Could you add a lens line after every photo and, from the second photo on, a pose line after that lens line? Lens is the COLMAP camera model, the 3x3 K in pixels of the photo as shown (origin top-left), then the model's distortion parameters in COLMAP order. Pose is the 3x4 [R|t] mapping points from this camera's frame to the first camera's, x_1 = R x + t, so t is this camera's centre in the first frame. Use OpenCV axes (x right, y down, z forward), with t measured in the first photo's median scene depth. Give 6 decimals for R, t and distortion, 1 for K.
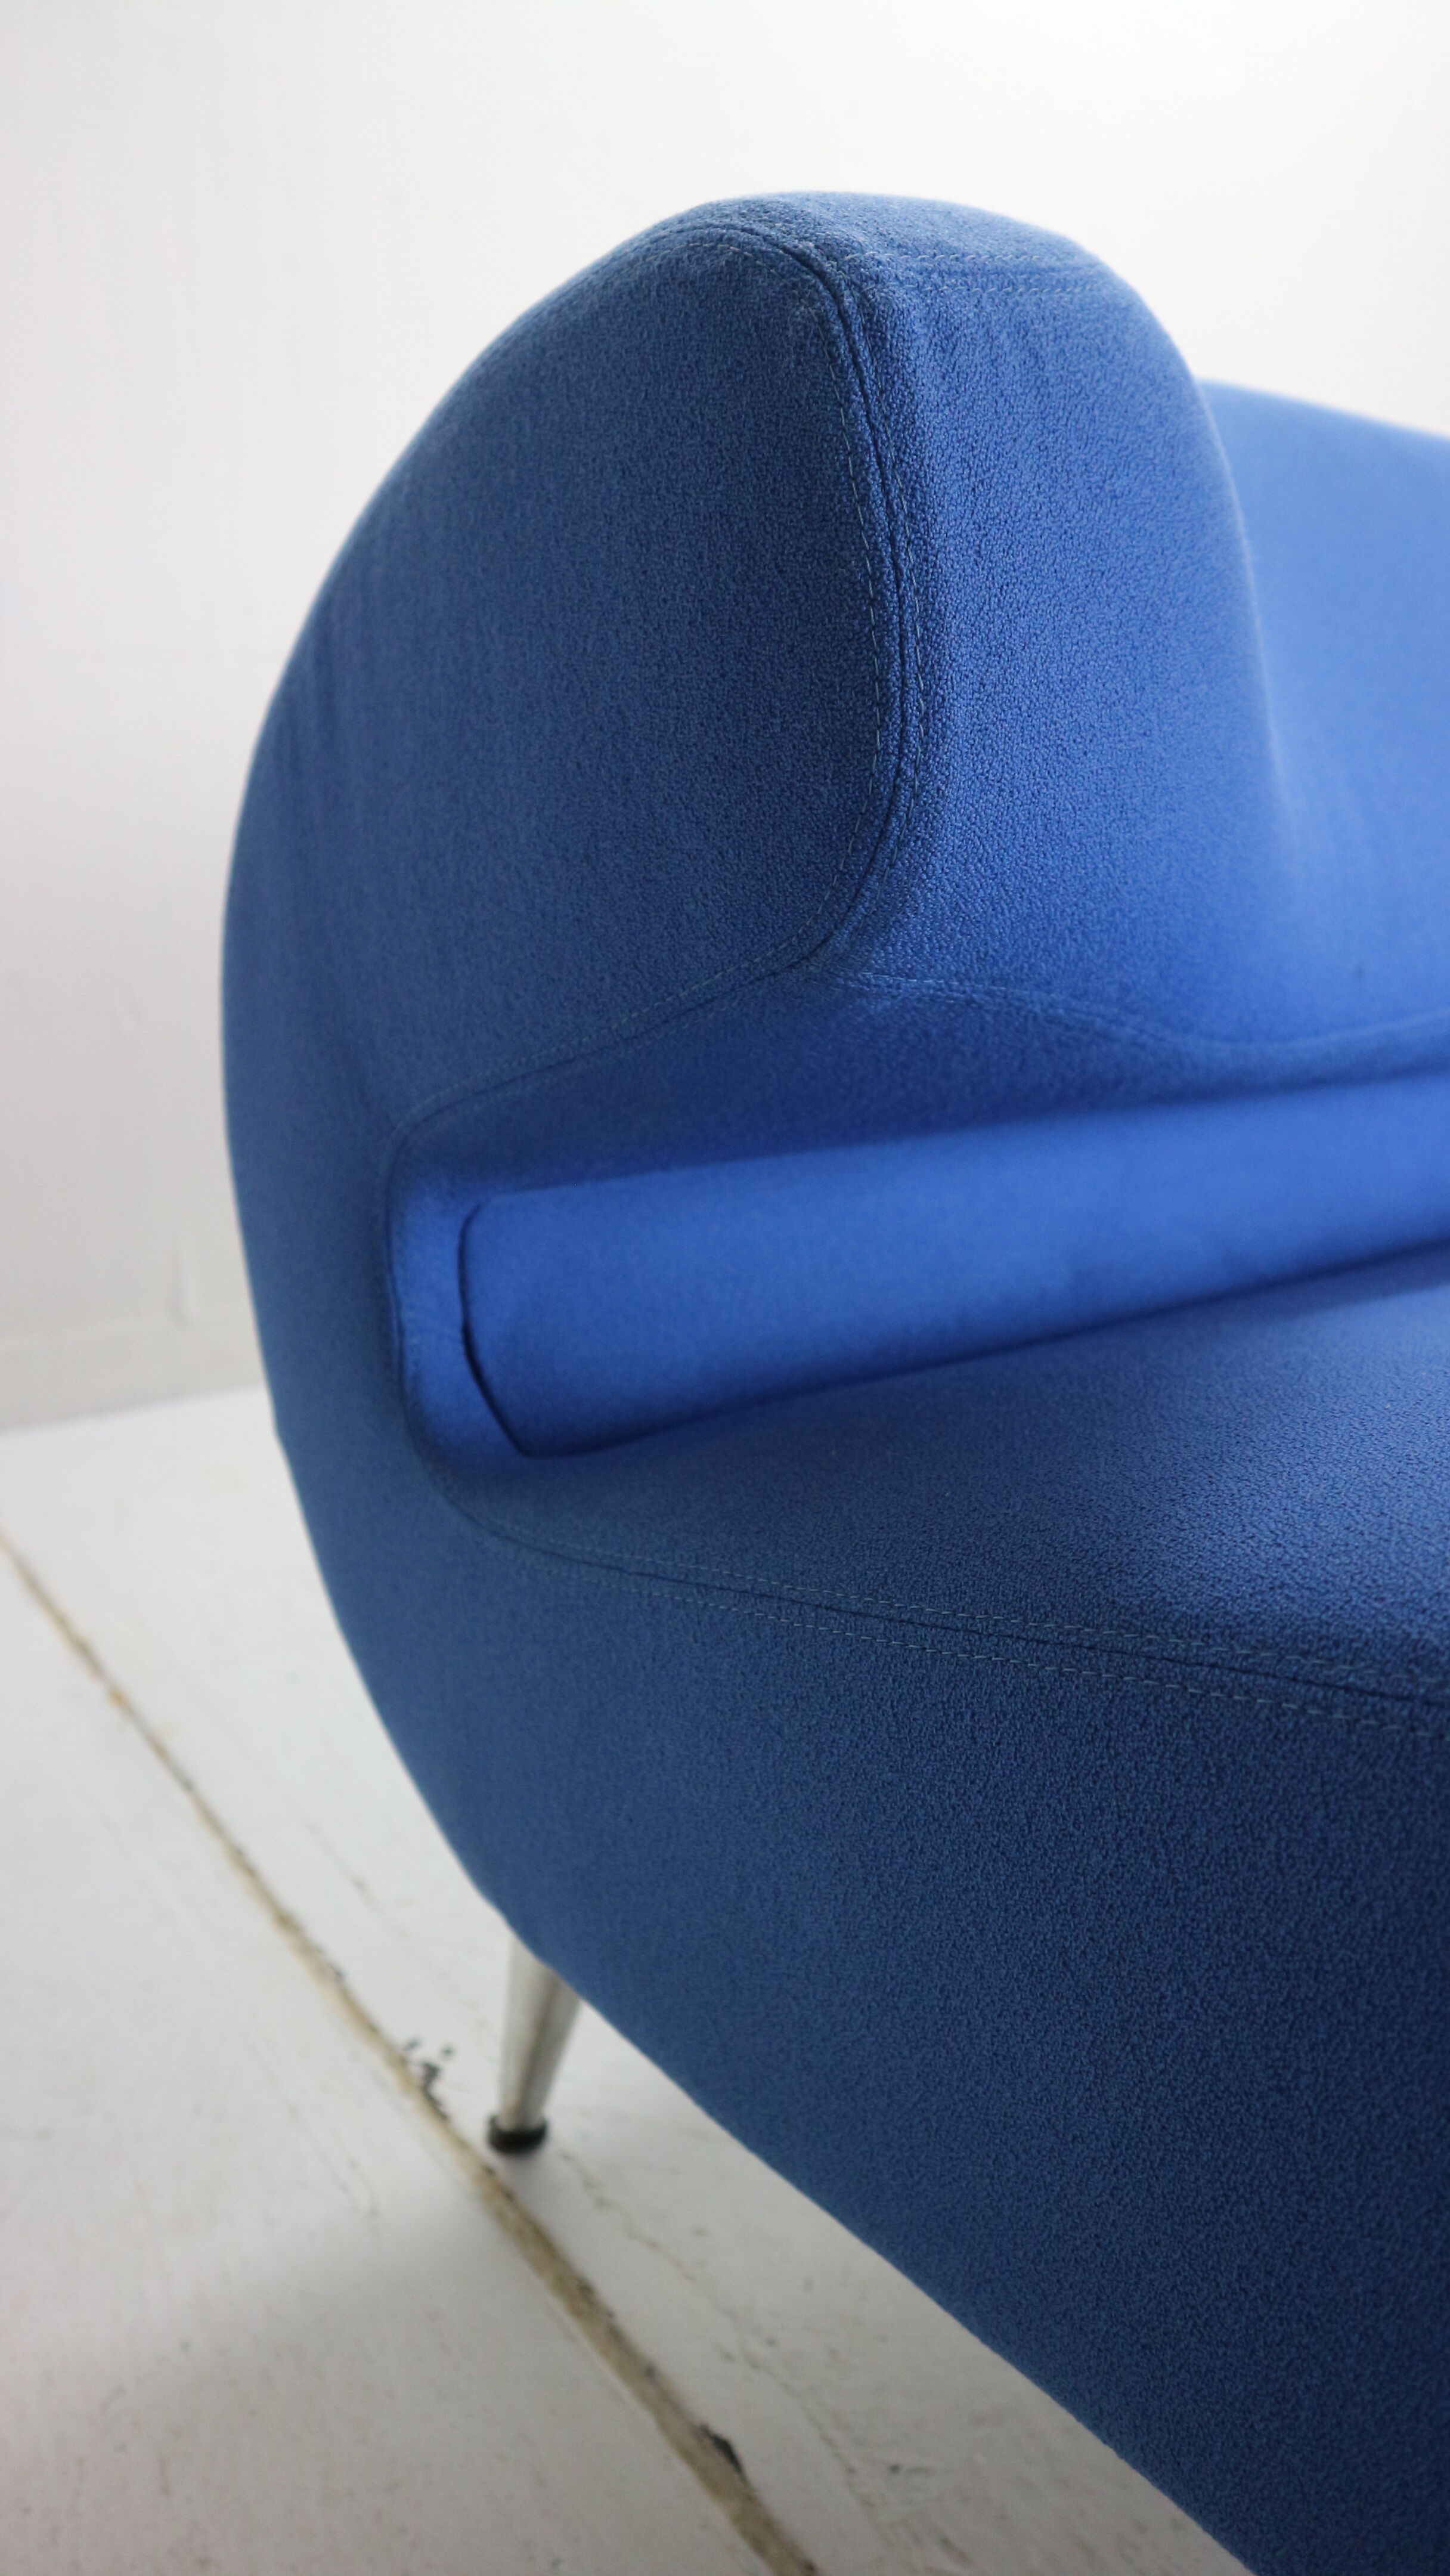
lens RADIAL K [[1786.1, 0, 734.5], [0, 1786.1, 1284.8], [0, 0, 1]] dist [-0.117043, 0.076441]
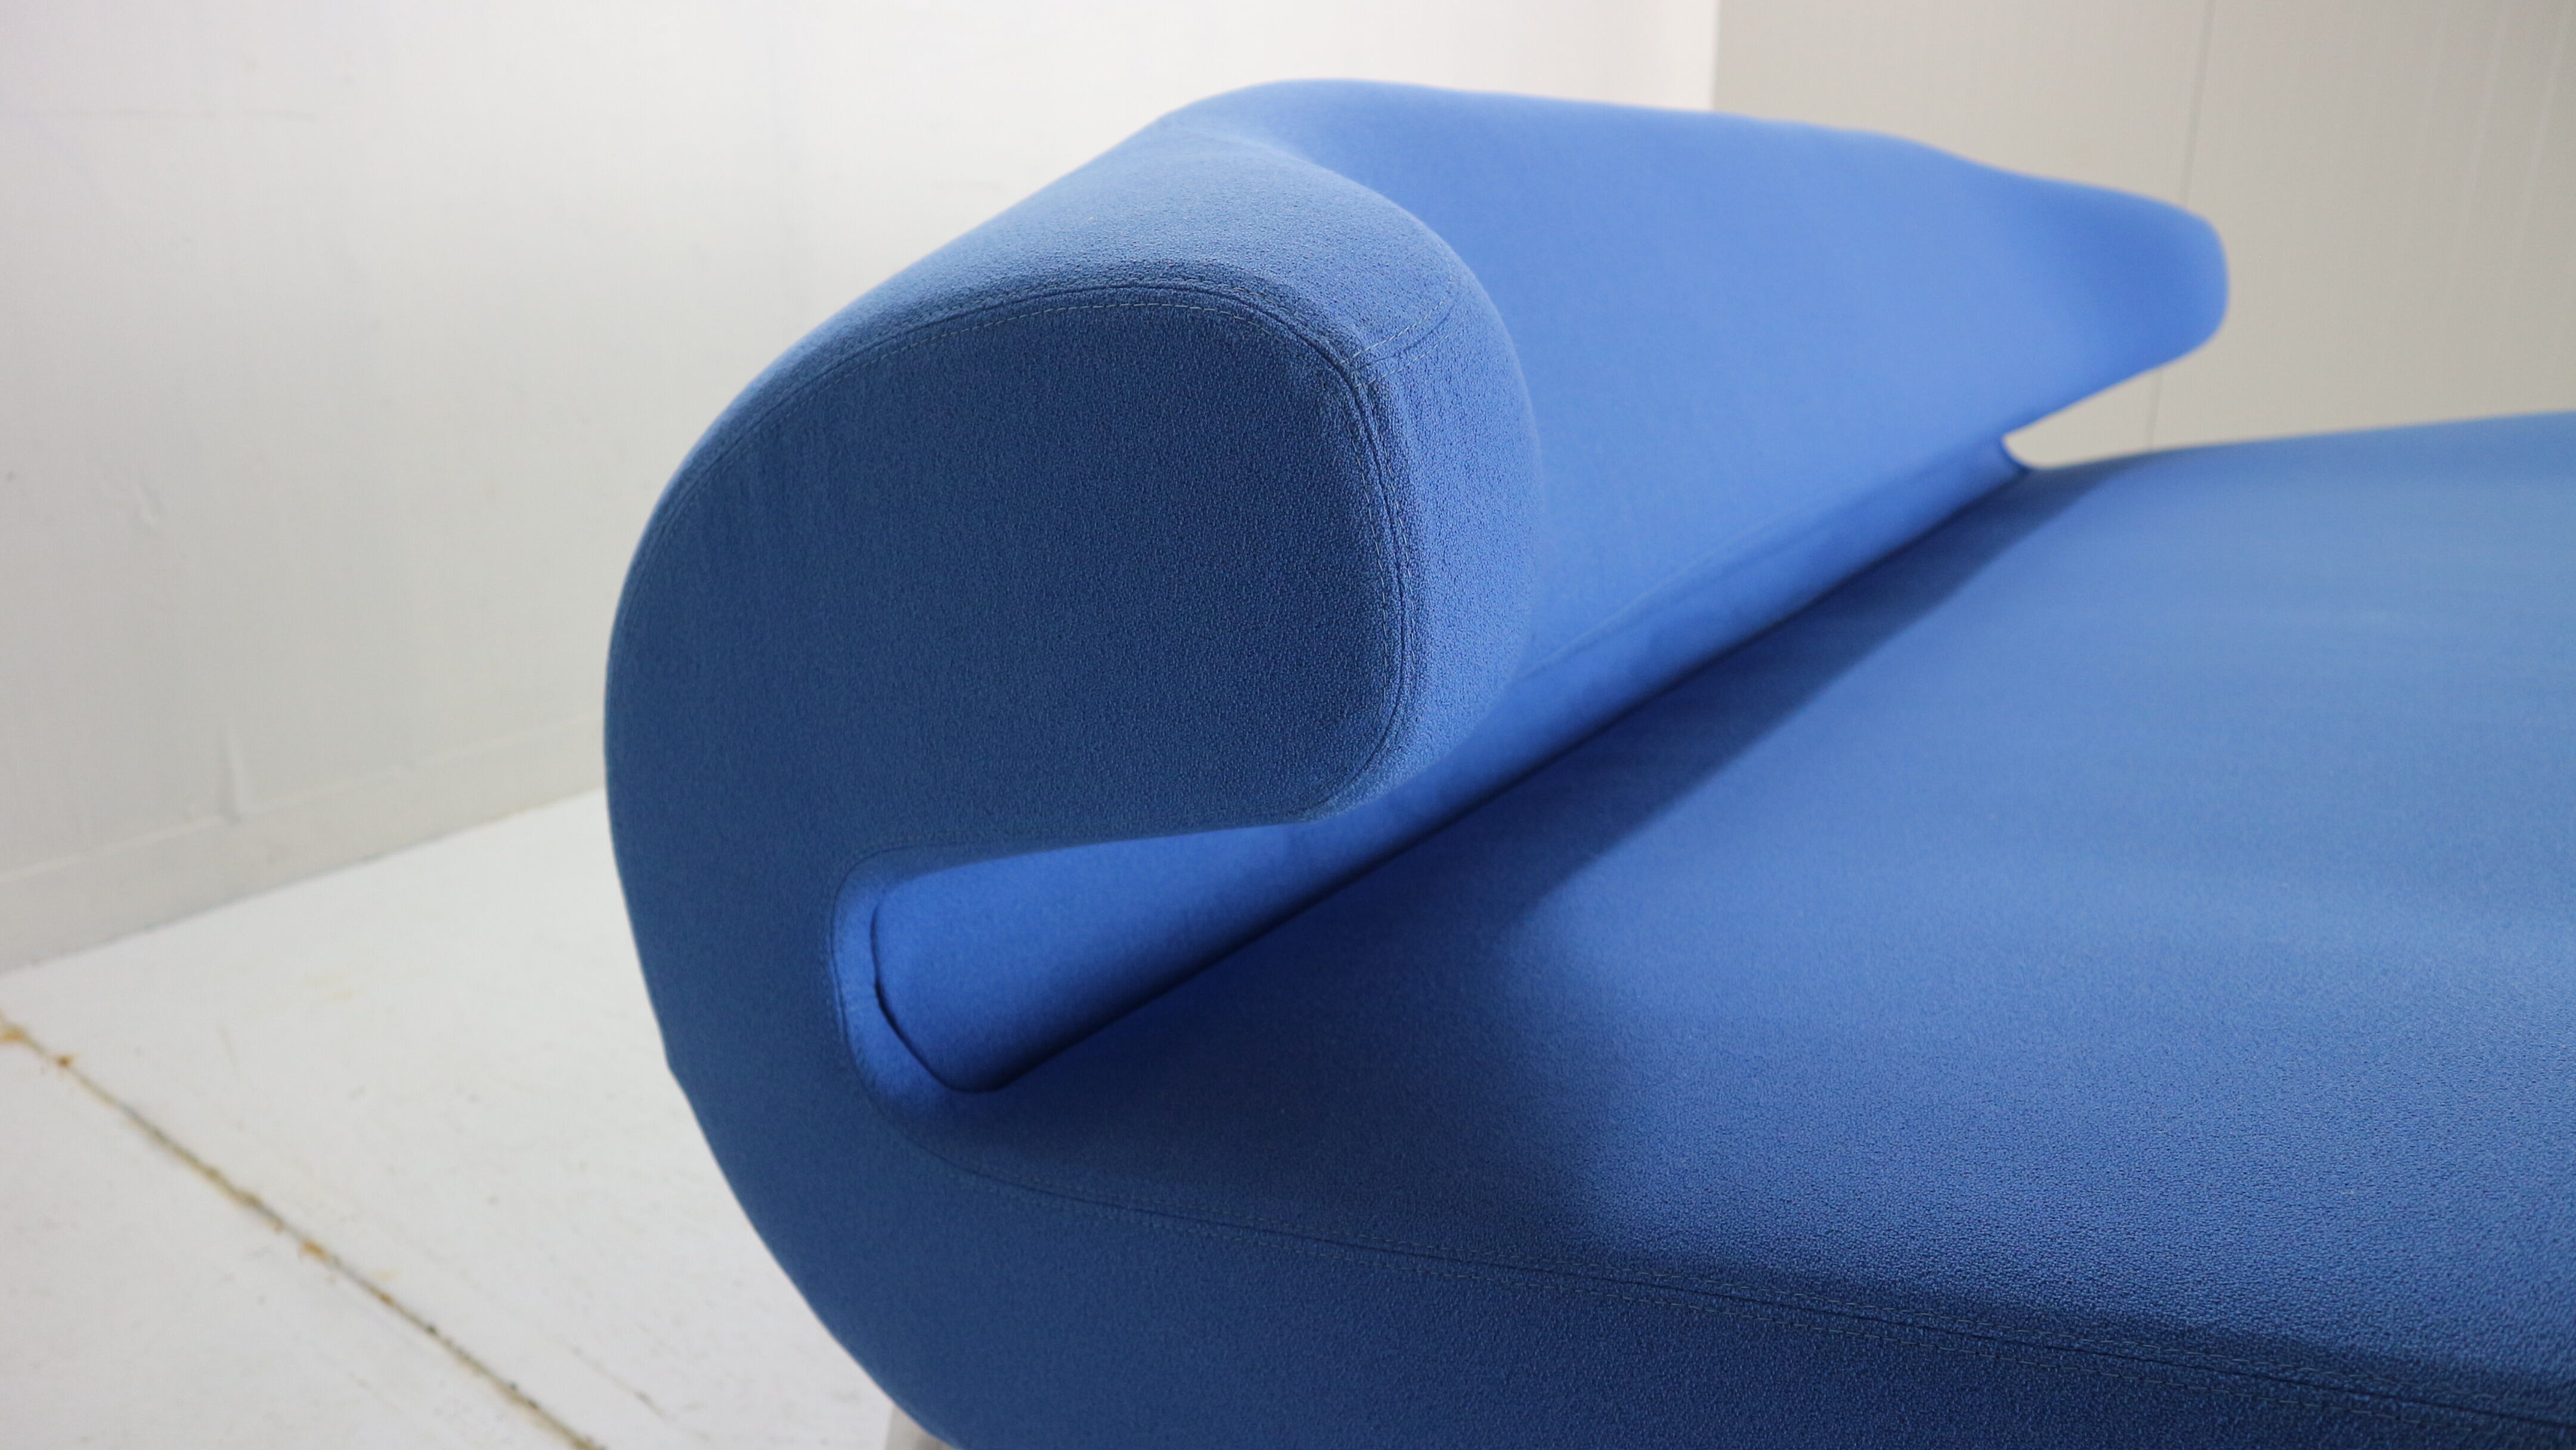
lens RADIAL K [[1786.1, 0, 1278.4], [0, 1786.1, 740.5], [0, 0, 1]] dist [-0.117043, 0.076441]
pose [[0.939157, -0.077415, 0.334652, -0.498926], [0.051526, 0.994999, 0.085571, -0.400493], [-0.339603, -0.063121, 0.938449, -0.362386]]
